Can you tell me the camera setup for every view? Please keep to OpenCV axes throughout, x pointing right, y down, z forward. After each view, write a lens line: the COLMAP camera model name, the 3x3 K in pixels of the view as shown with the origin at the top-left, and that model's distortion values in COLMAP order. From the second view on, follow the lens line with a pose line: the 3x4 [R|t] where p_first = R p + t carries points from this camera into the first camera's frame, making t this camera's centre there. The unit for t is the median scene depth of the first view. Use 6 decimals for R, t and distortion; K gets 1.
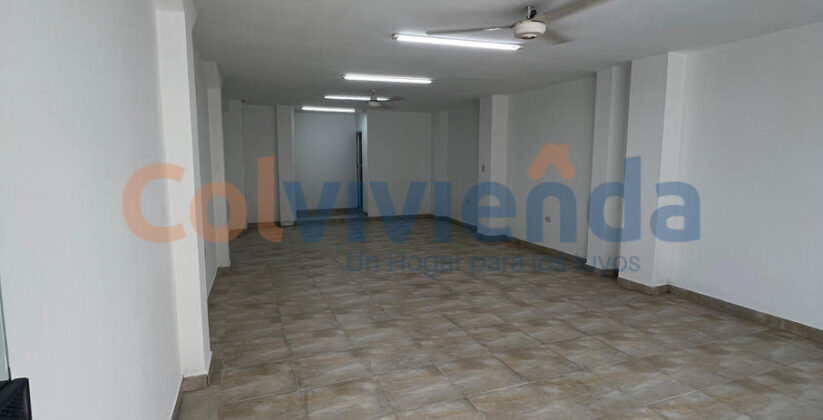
lens RADIAL K [[435.1, 0, 410.7], [0, 435.1, 221.0], [0, 0, 1]] dist [0.003113, 0.000164]
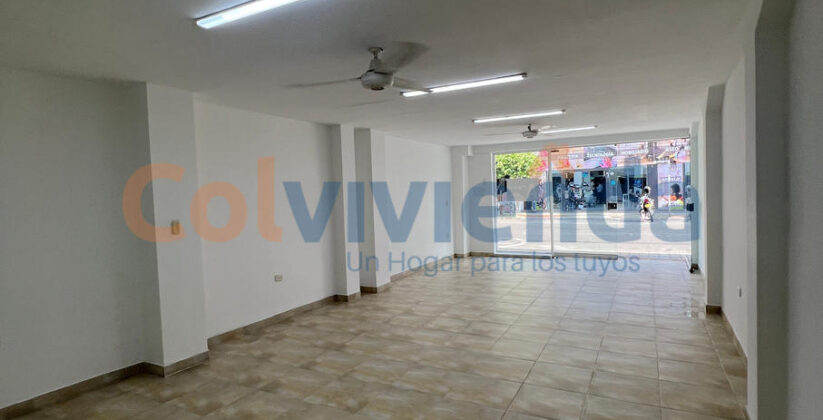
lens RADIAL K [[438.3, 0, 411.5], [0, 438.3, 210.0], [0, 0, 1]] dist [-0.000094, 0.000198]
pose [[-0.658887, 0.001442, 0.752240, -0.697400], [0.145034, 0.981479, 0.125153, -0.296799], [-0.738128, 0.191562, -0.646893, 2.021257]]
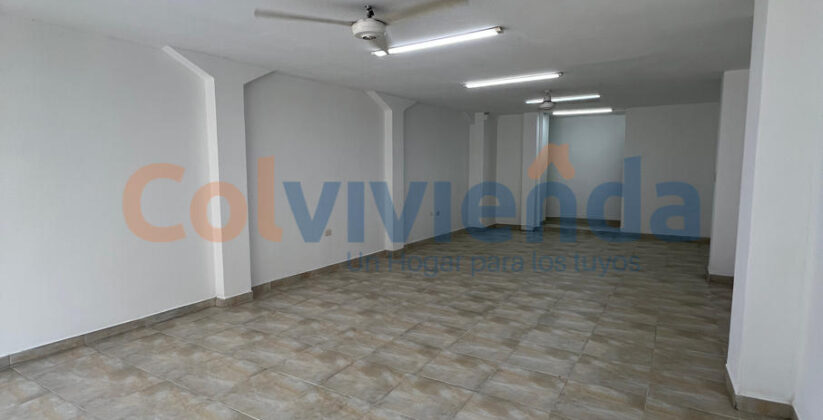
lens RADIAL K [[438.3, 0, 411.5], [0, 438.3, 210.0], [0, 0, 1]] dist [-0.000094, 0.000198]
pose [[0.612765, 0.078986, -0.786308, 0.766272], [-0.110816, 0.993750, 0.013465, -0.044116], [0.782457, 0.078885, 0.617688, 0.338524]]
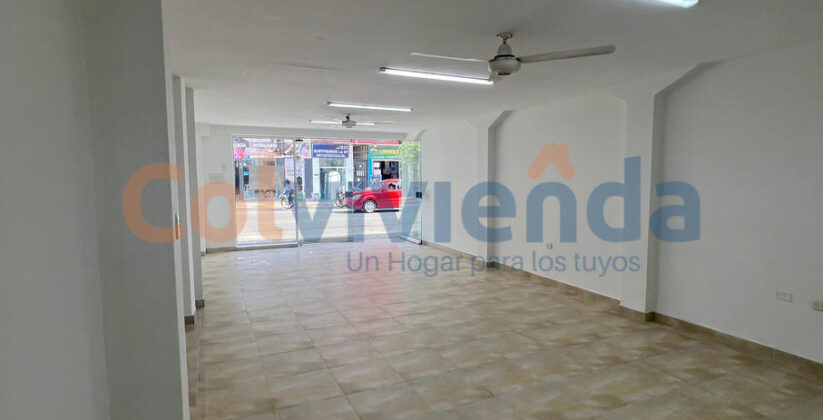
lens RADIAL K [[438.3, 0, 411.5], [0, 438.3, 210.0], [0, 0, 1]] dist [-0.000094, 0.000198]
pose [[-0.997761, 0.014145, -0.065371, 0.064847], [-0.000334, 0.976317, 0.216345, -0.345093], [0.066883, 0.215882, -0.974126, 2.304566]]
